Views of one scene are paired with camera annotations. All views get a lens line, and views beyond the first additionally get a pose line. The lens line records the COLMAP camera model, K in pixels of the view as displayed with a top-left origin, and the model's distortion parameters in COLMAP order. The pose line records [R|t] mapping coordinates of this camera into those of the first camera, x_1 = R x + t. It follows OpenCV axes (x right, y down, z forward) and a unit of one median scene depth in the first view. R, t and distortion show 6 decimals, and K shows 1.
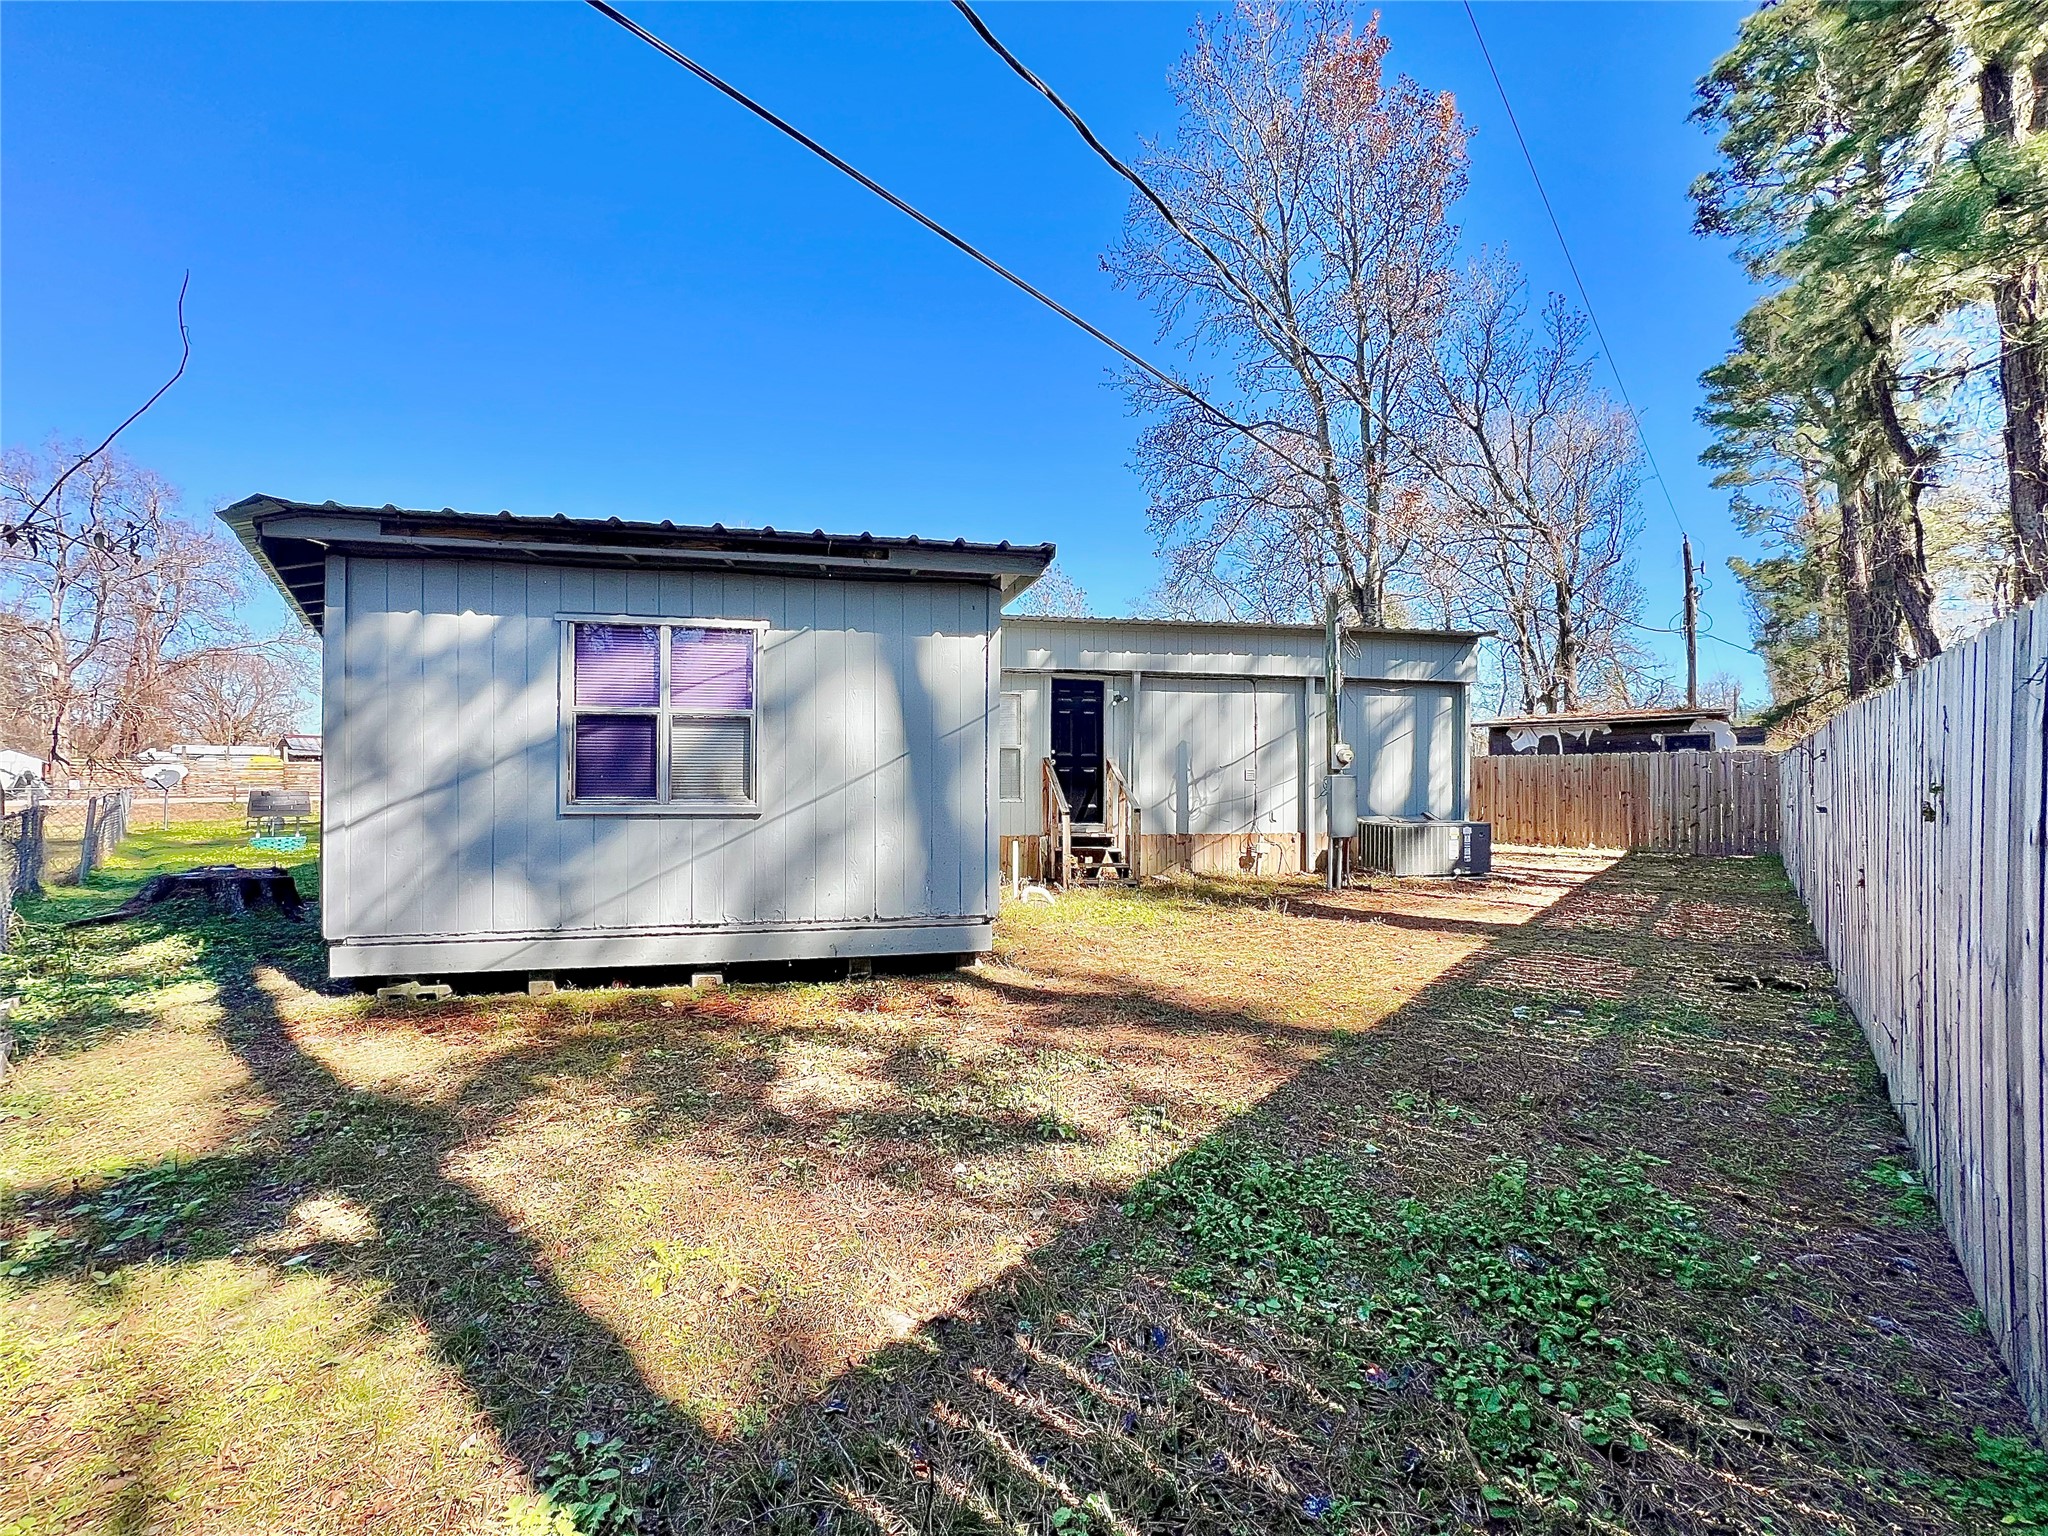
lens RADIAL K [[813.7, 0, 1024.0], [0, 813.7, 768.0], [0, 0, 1]] dist [0.000877, 0.000146]
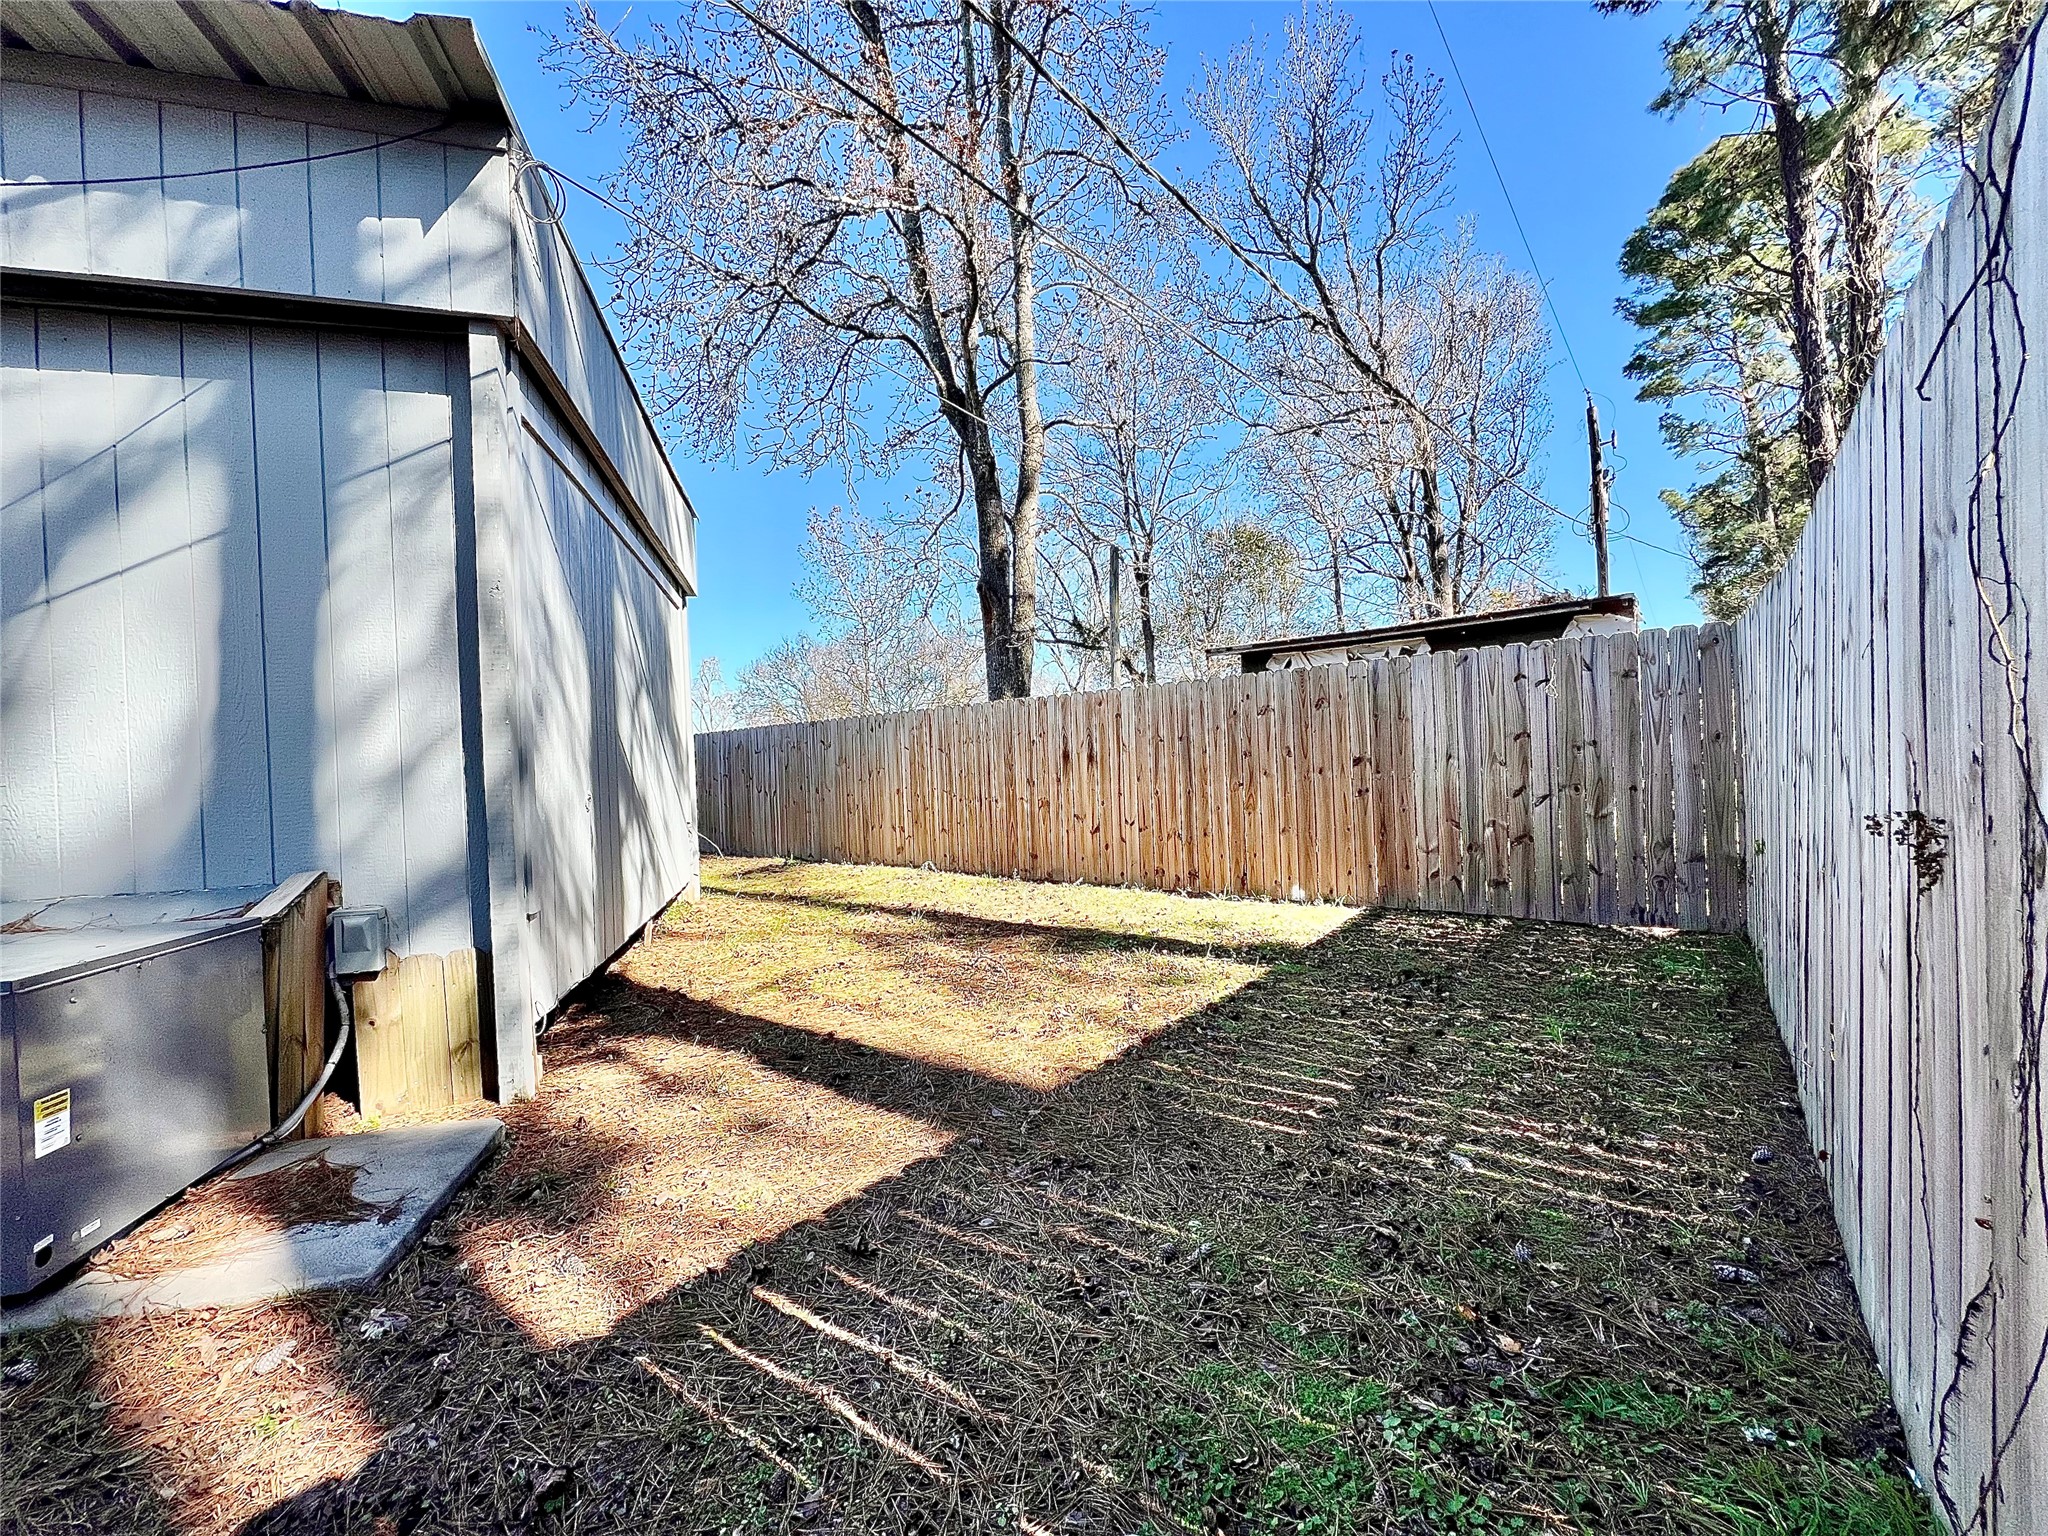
lens RADIAL K [[813.7, 0, 1024.0], [0, 813.7, 768.0], [0, 0, 1]] dist [0.000877, 0.000146]
pose [[0.998521, -0.037428, 0.039430, 0.278101], [0.036914, 0.999225, 0.013670, 0.011096], [-0.039911, -0.012194, 0.999129, 0.304109]]
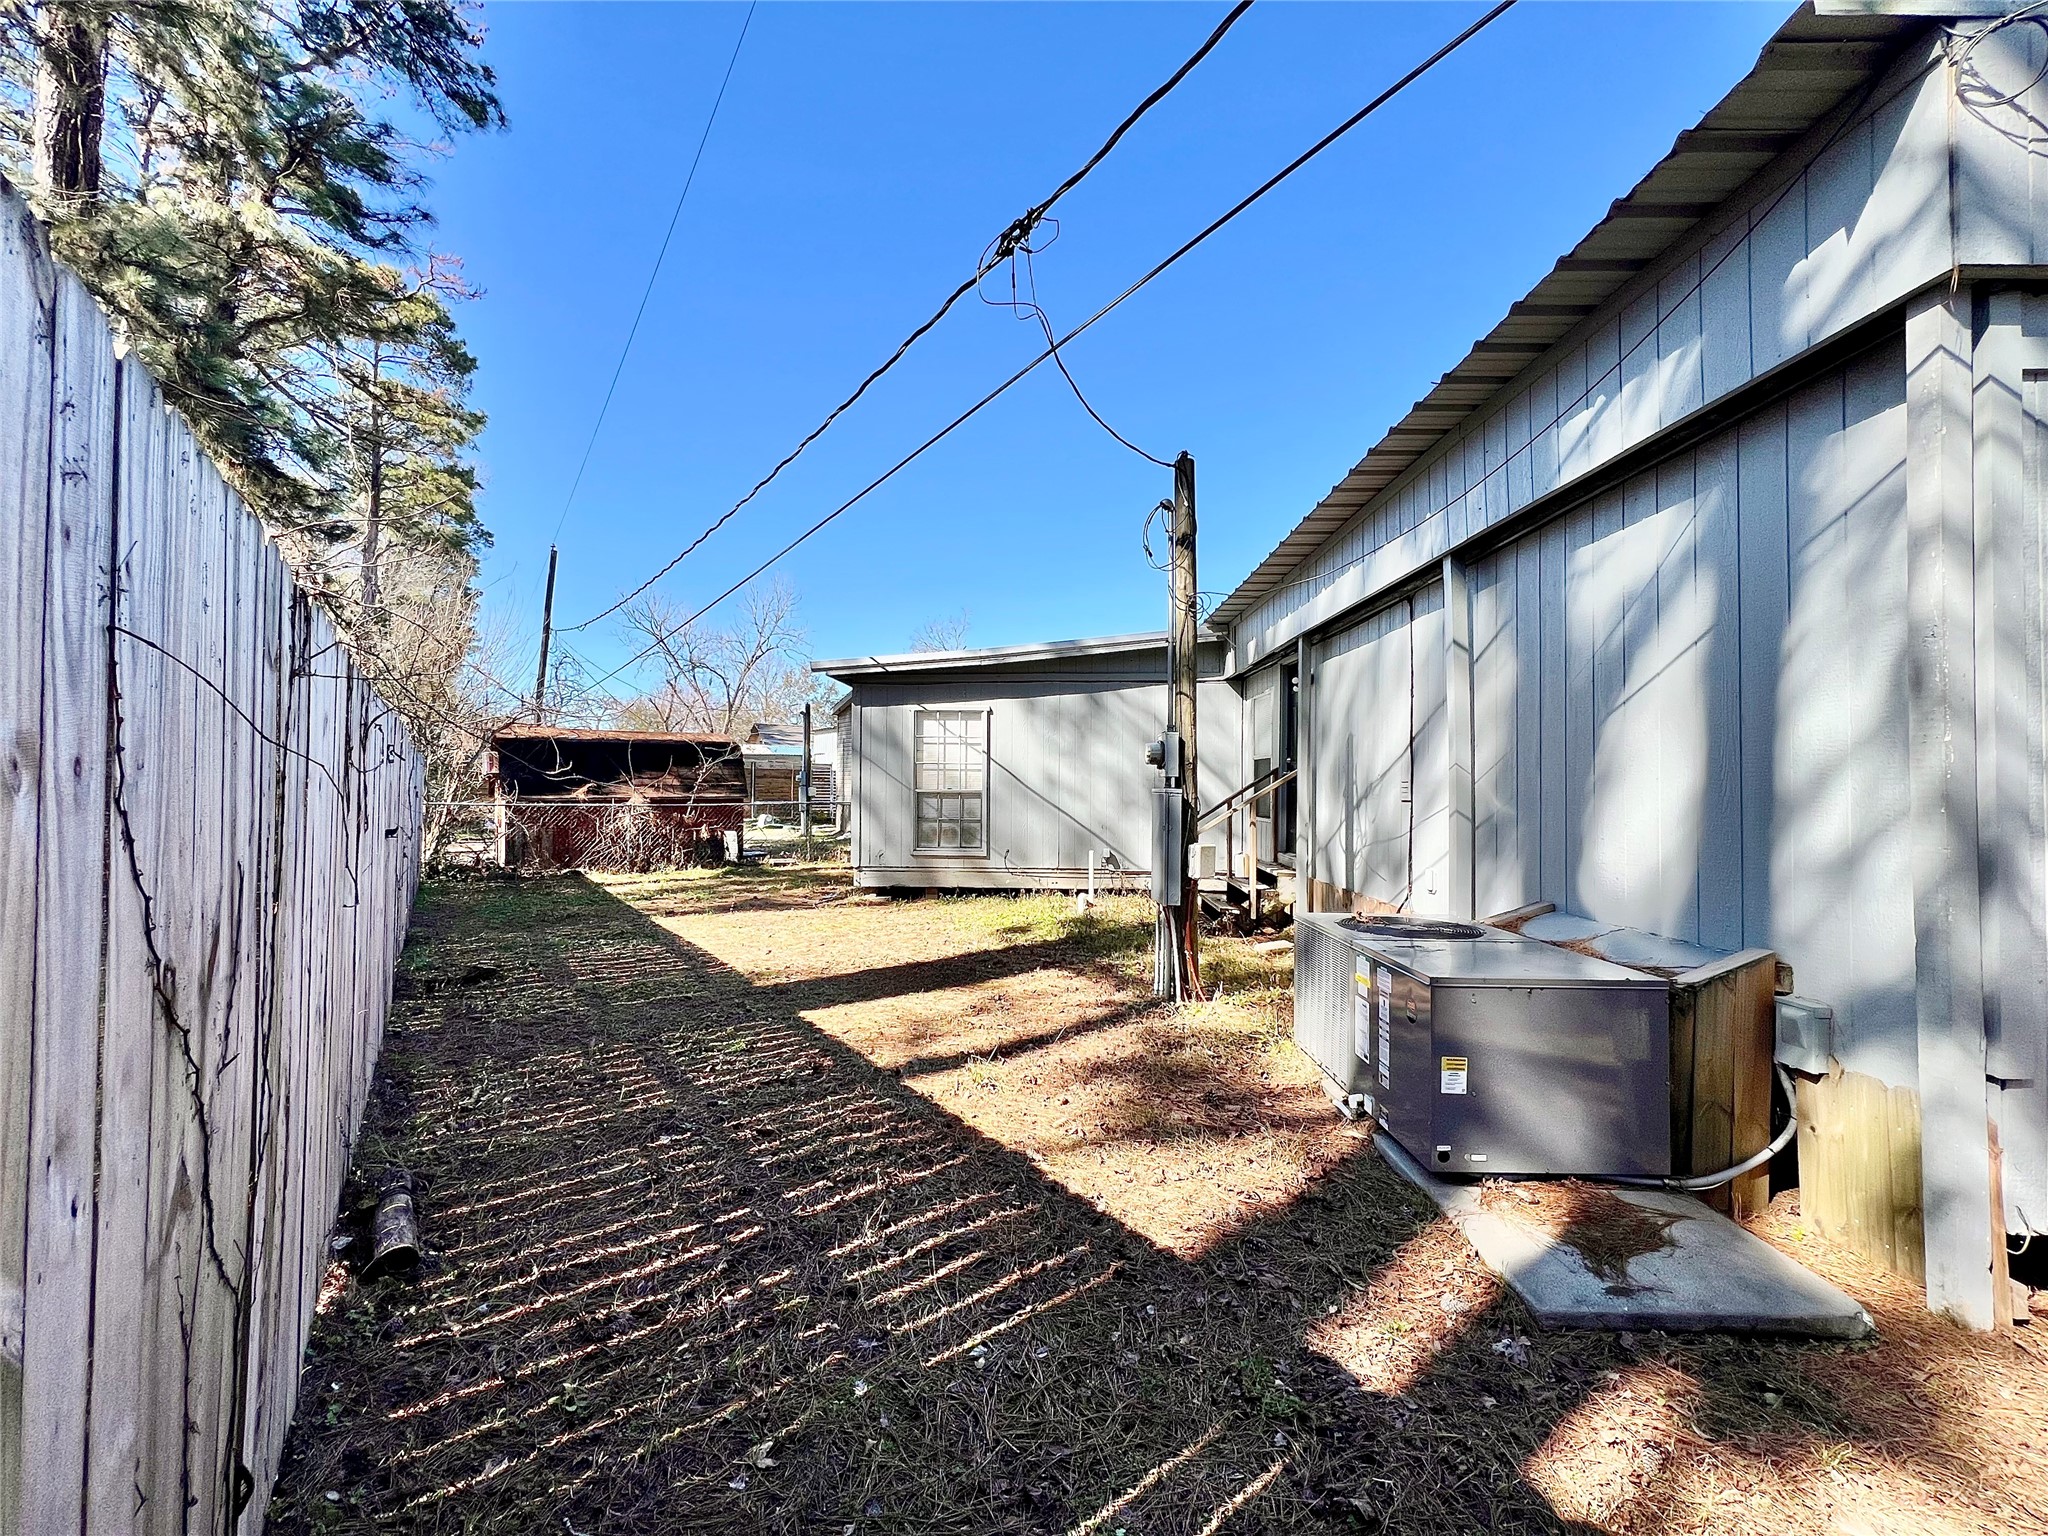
lens RADIAL K [[813.7, 0, 1024.0], [0, 813.7, 768.0], [0, 0, 1]] dist [0.000877, 0.000146]
pose [[-0.223254, -0.029176, -0.974324, 0.310088], [-0.000215, 0.999553, -0.029883, 0.003214], [0.974760, -0.006462, -0.223160, 0.338823]]
